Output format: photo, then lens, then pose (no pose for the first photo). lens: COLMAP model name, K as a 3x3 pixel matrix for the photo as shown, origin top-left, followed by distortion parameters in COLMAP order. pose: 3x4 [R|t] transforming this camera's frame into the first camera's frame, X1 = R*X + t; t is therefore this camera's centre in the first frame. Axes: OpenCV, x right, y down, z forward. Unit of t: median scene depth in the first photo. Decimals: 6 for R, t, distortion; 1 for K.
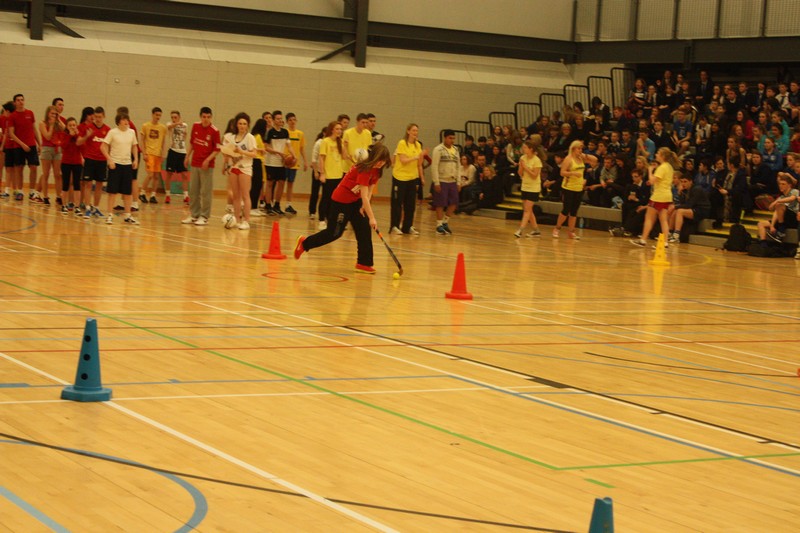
lens RADIAL K [[1696.0, 0, 420.0], [0, 1696.0, 266.2], [0, 0, 1]] dist [0.015976, 0.000000]
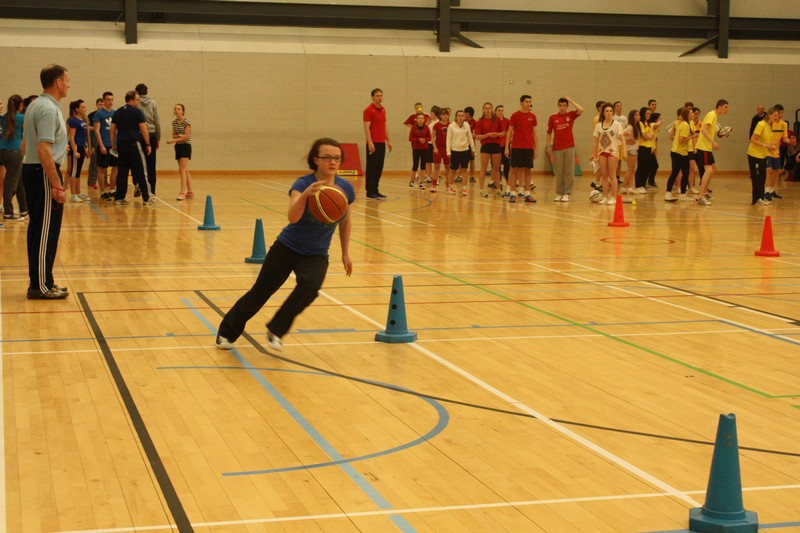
lens RADIAL K [[1456.5, 0, 406.8], [0, 1456.5, 272.7], [0, 0, 1]] dist [0.019701, 0.000000]
pose [[0.961635, -0.020751, -0.273548, 0.075035], [0.026849, 0.999467, 0.018570, 0.007352], [0.273017, -0.025202, 0.961679, -0.004698]]
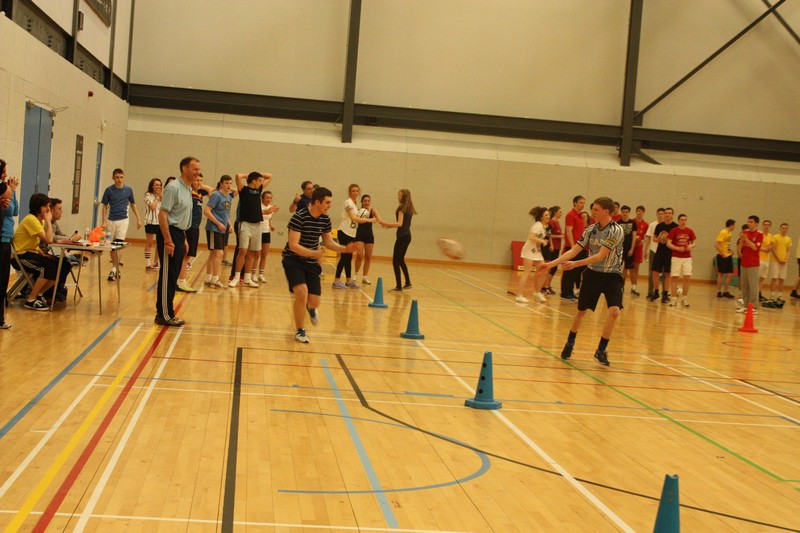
lens RADIAL K [[1344.7, 0, 398.1], [0, 1344.7, 269.1], [0, 0, 1]] dist [0.002546, 0.000000]
pose [[0.906419, 0.028268, -0.421433, 0.159076], [-0.053112, 0.997466, -0.047326, 0.014811], [0.419028, 0.065280, 0.905624, -0.043134]]
